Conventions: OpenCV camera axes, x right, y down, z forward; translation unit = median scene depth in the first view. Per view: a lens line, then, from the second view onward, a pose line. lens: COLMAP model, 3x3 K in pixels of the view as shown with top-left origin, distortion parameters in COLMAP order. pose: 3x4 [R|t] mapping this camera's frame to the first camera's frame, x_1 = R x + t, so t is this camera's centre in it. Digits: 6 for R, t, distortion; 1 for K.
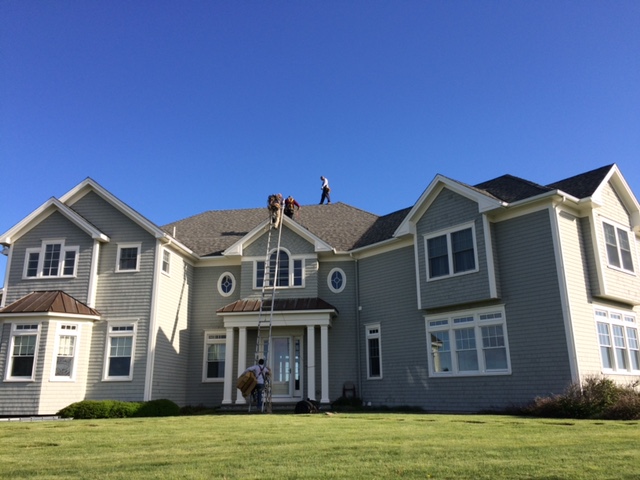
lens RADIAL K [[541.8, 0, 320.0], [0, 541.8, 240.0], [0, 0, 1]] dist [0.035176, -0.000582]
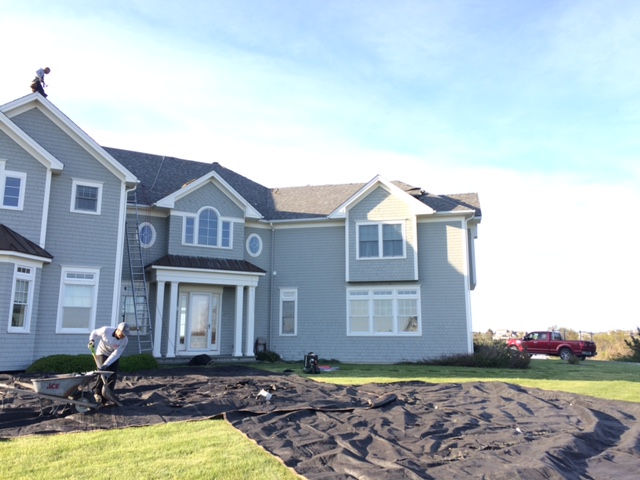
lens RADIAL K [[541.8, 0, 320.0], [0, 541.8, 240.0], [0, 0, 1]] dist [0.035176, -0.000582]
pose [[0.805513, 0.121538, 0.579980, -0.553888], [-0.173184, 0.984293, 0.034264, 0.004802], [-0.566706, -0.128043, 0.813910, 0.050294]]
